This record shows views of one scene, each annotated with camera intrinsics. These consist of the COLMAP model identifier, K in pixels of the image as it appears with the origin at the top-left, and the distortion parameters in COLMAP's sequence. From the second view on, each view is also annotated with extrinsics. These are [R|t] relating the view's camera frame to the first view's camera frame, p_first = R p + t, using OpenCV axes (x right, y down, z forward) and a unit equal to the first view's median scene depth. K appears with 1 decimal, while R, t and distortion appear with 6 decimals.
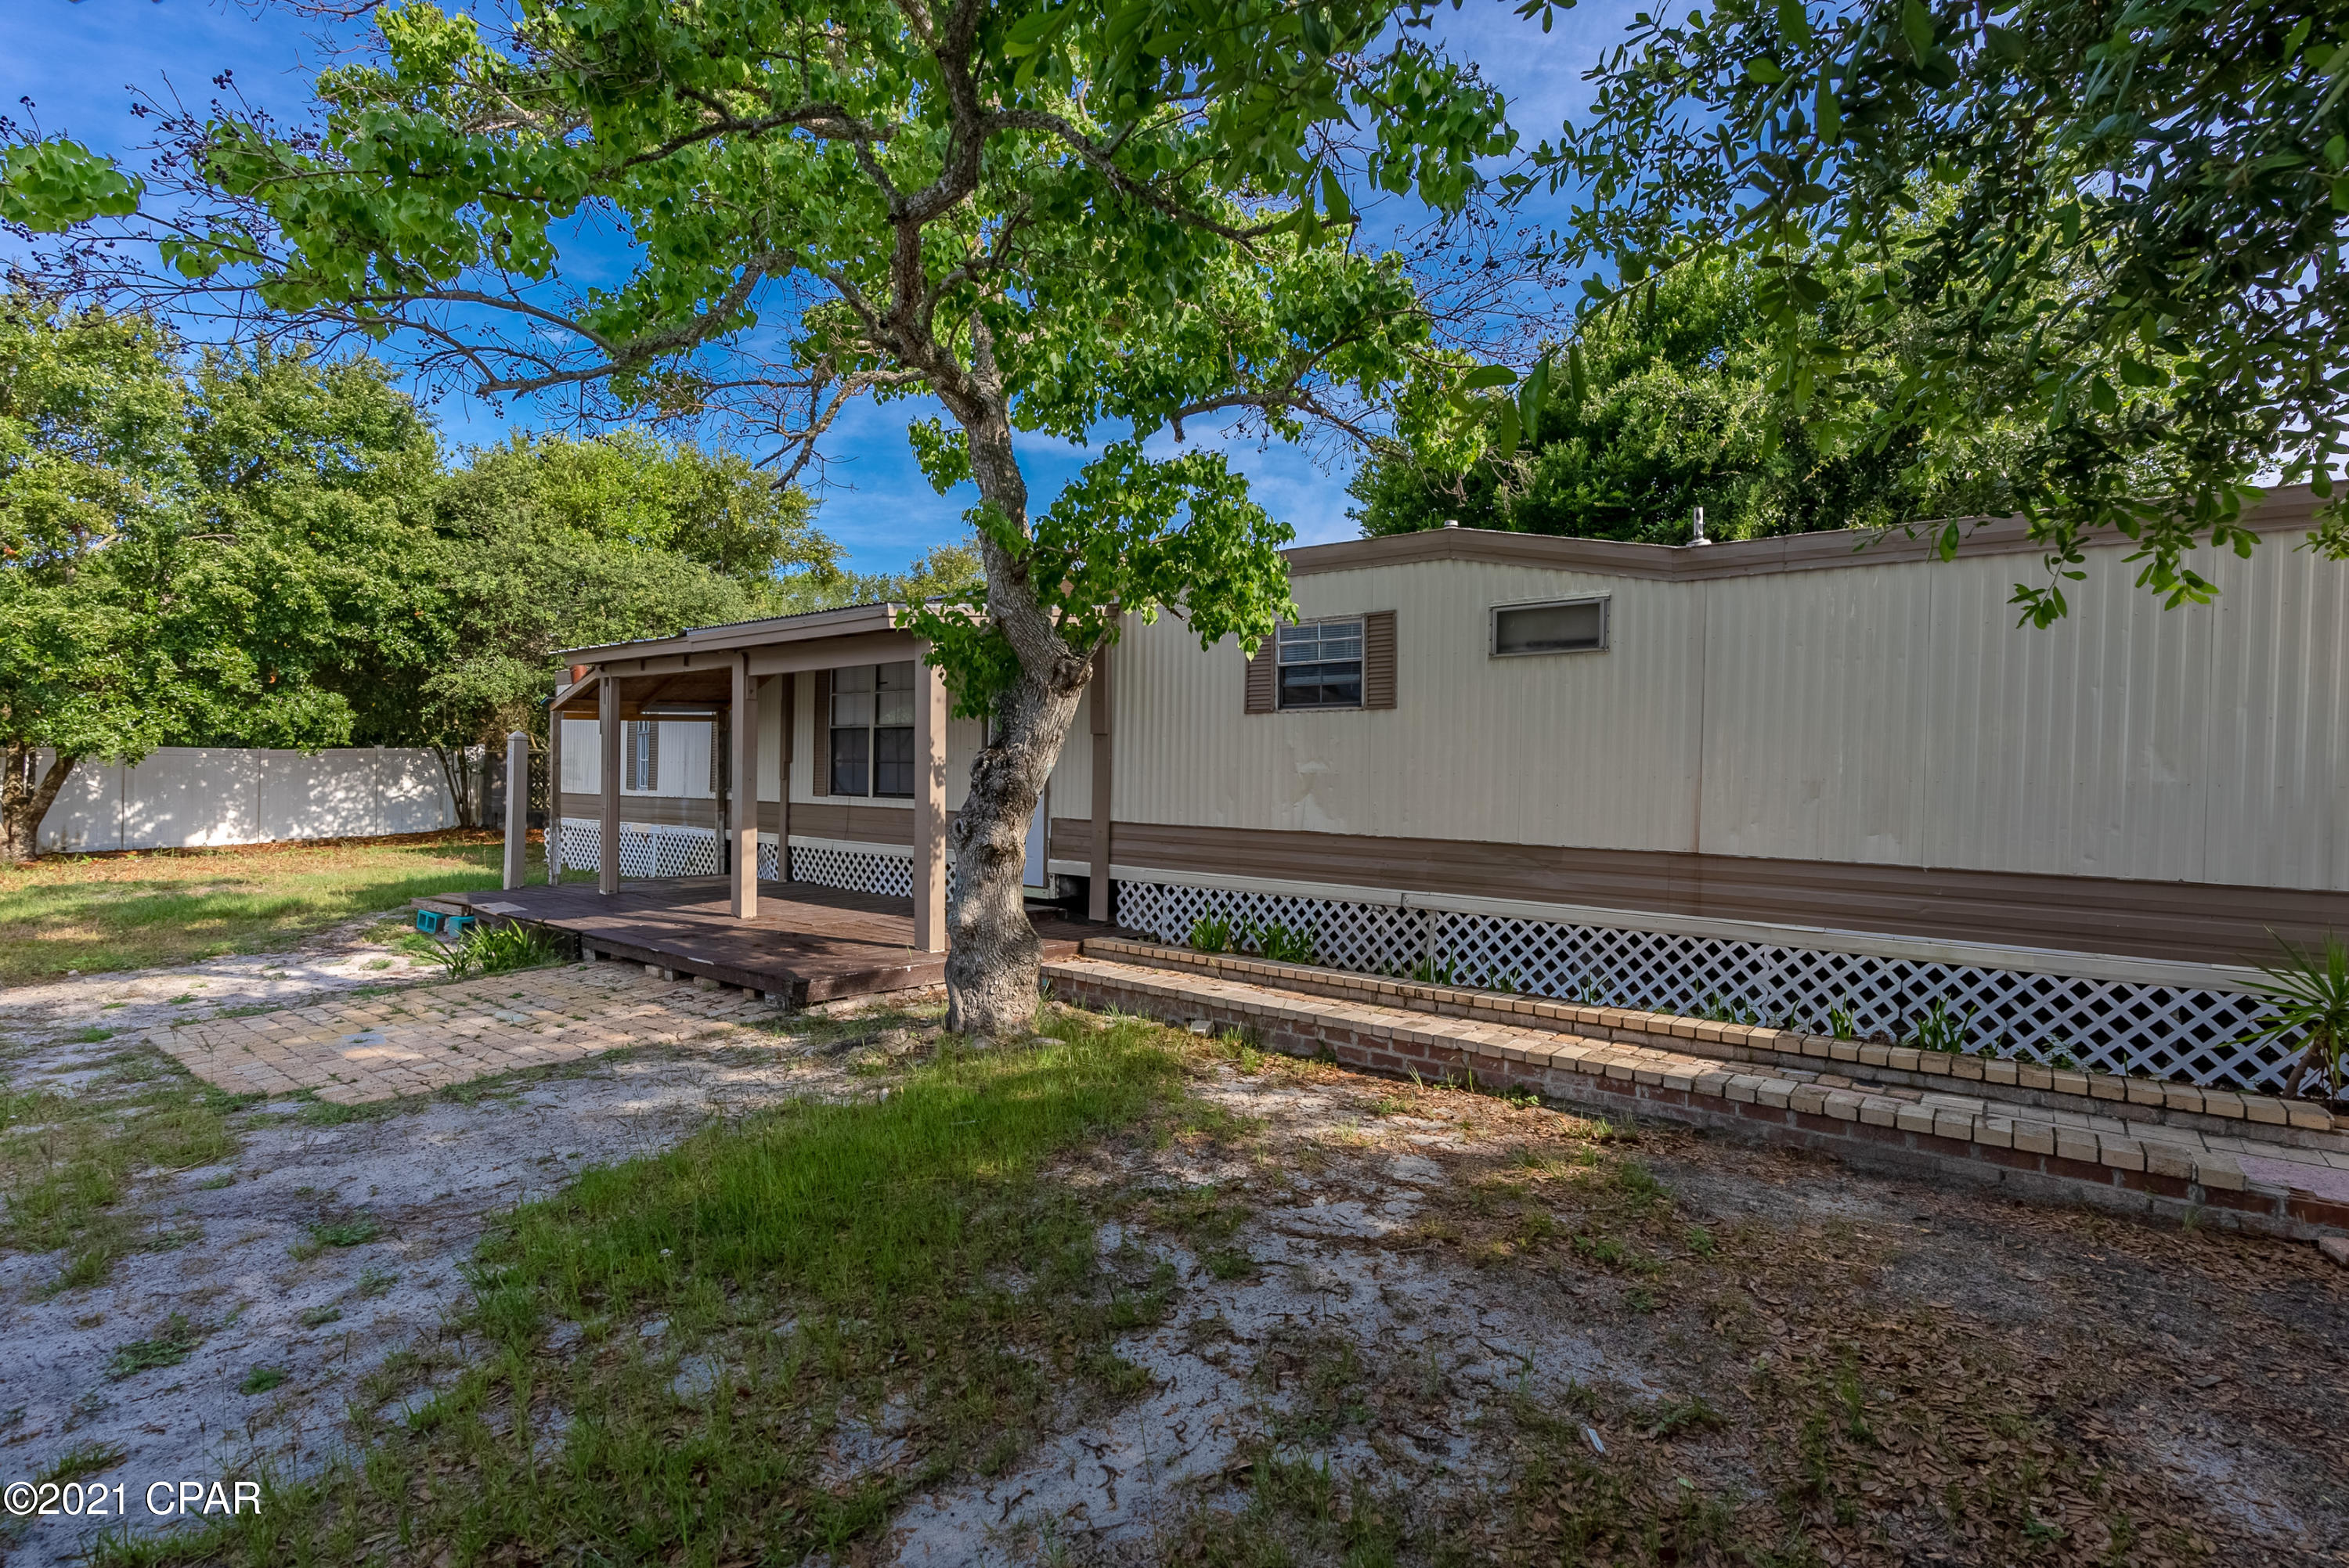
lens RADIAL K [[1092.2, 0, 1174.5], [0, 1092.2, 784.0], [0, 0, 1]] dist [-0.001951, 0.000107]
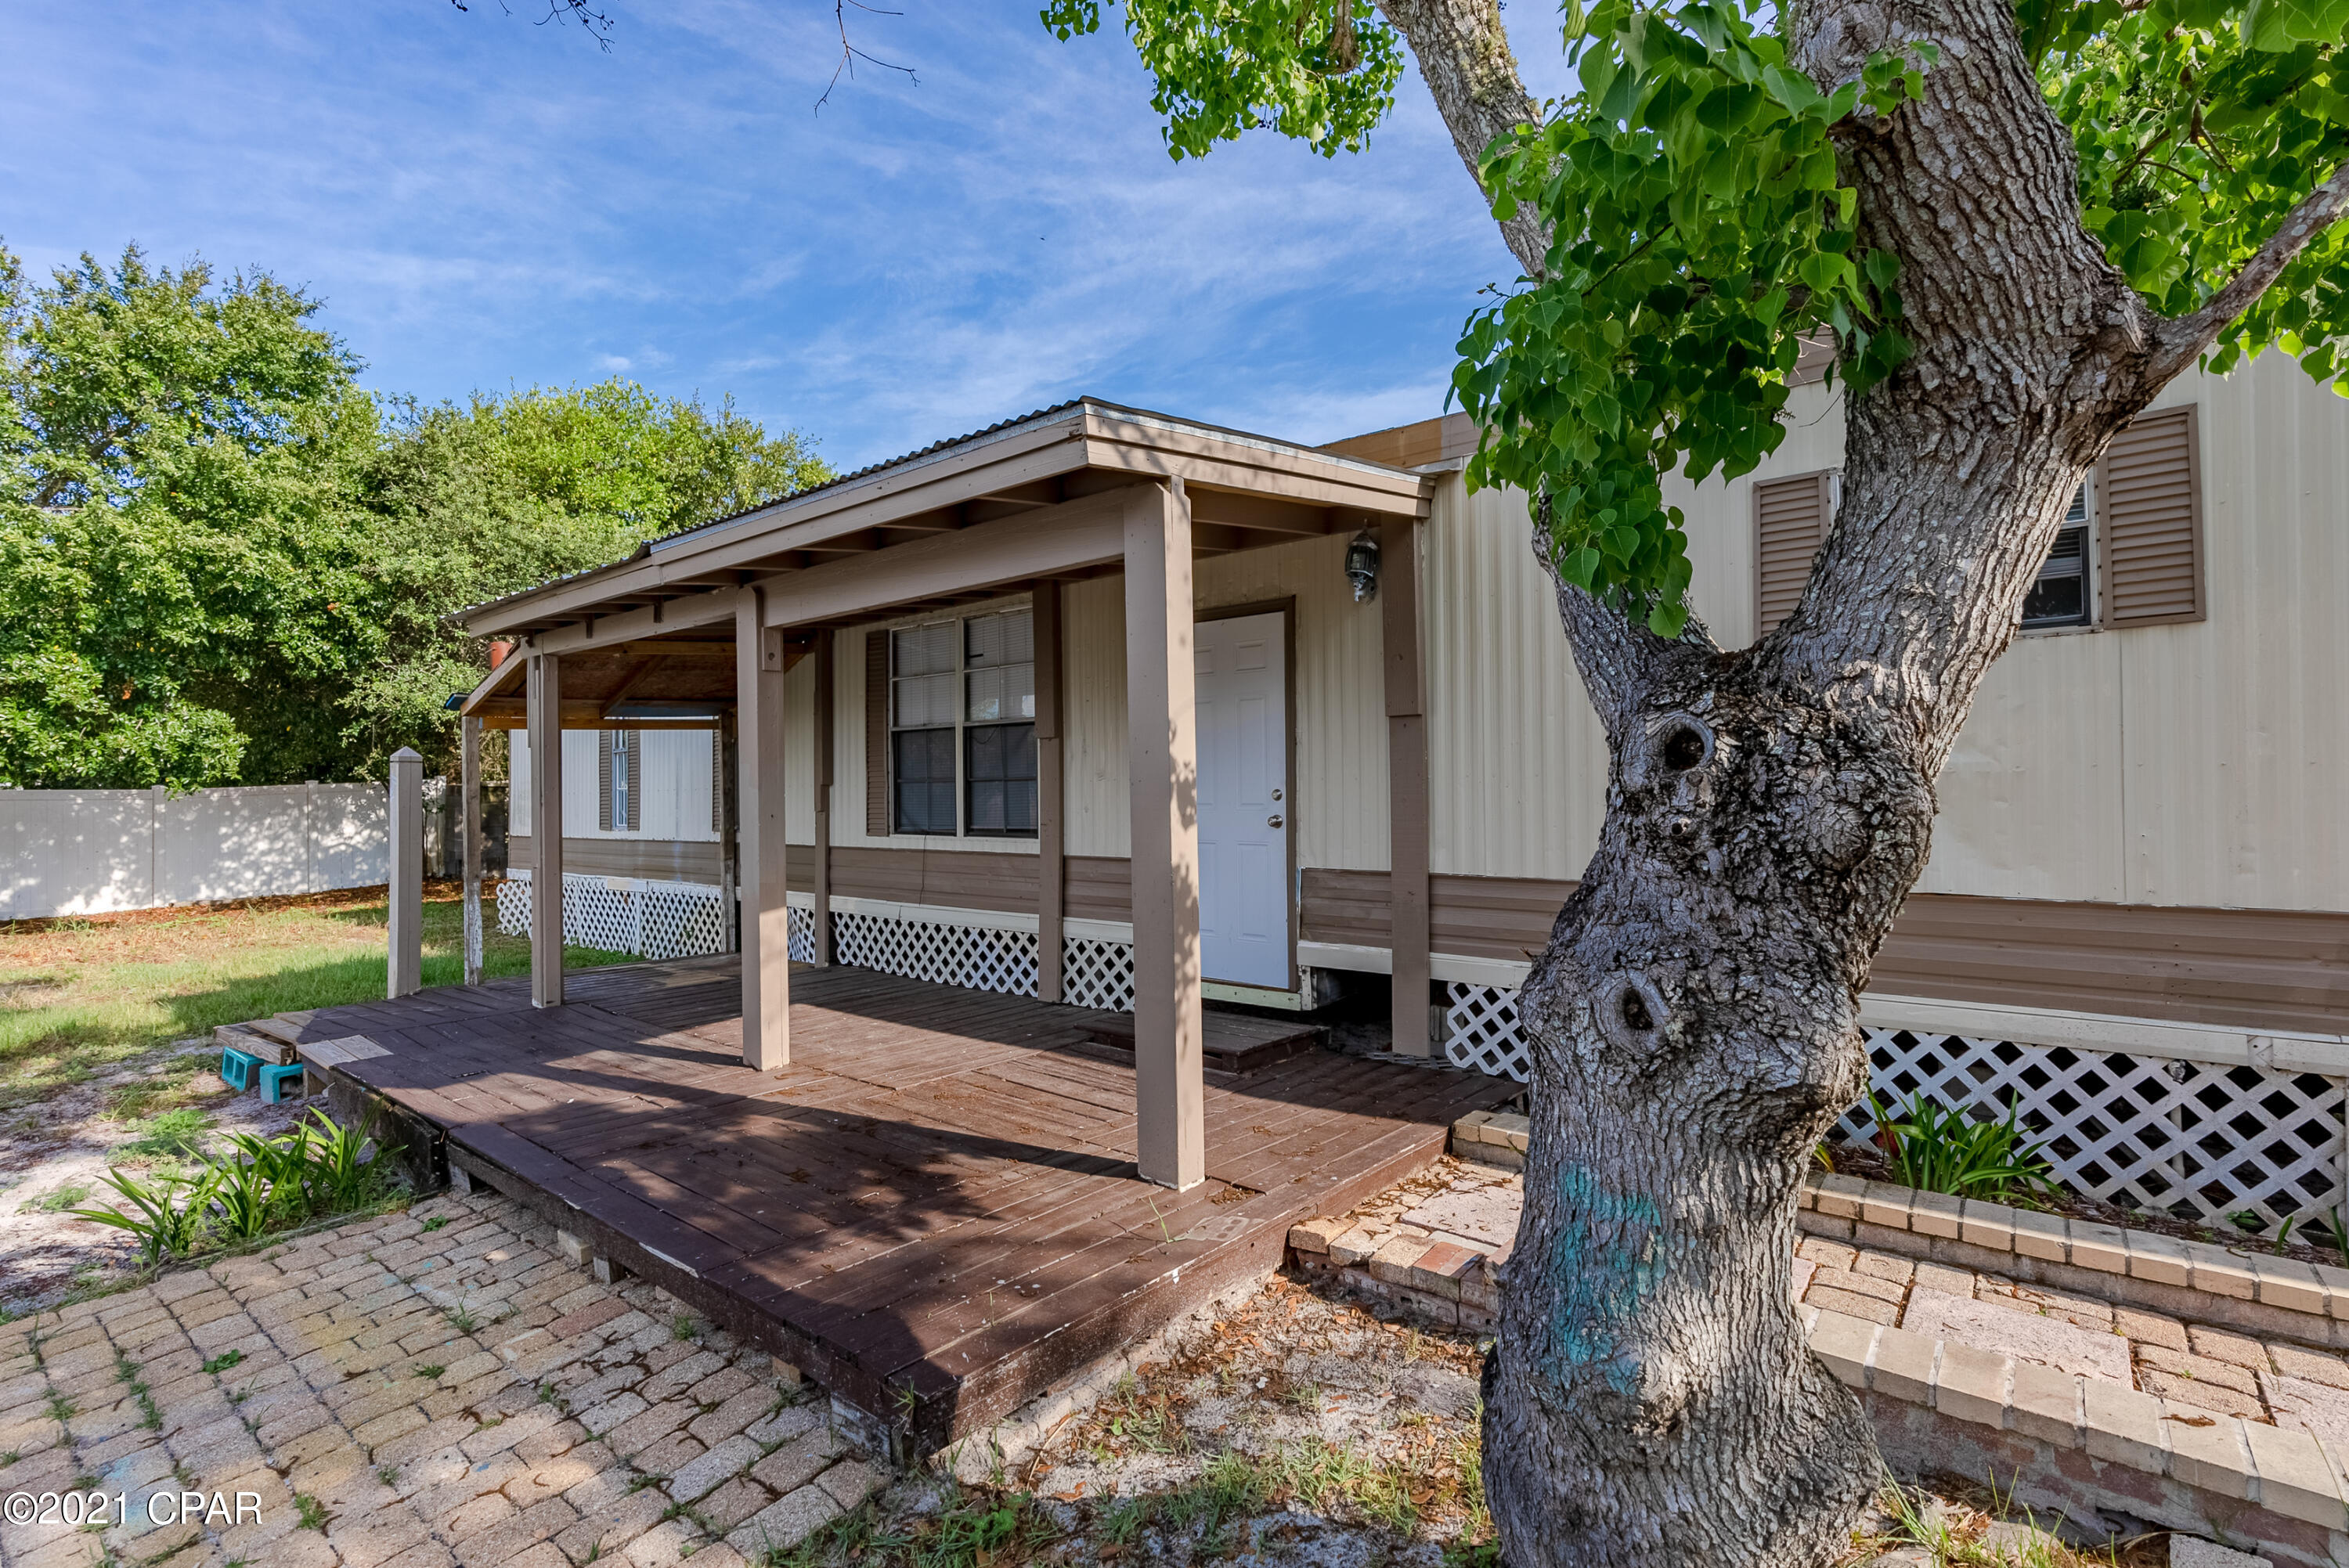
lens RADIAL K [[1084.9, 0, 1174.5], [0, 1084.9, 784.0], [0, 0, 1]] dist [-0.008199, -0.000001]
pose [[0.999522, -0.028881, -0.011020, -0.110653], [0.028718, 0.999479, -0.014752, -0.004035], [0.011440, 0.014429, 0.999830, 0.281475]]
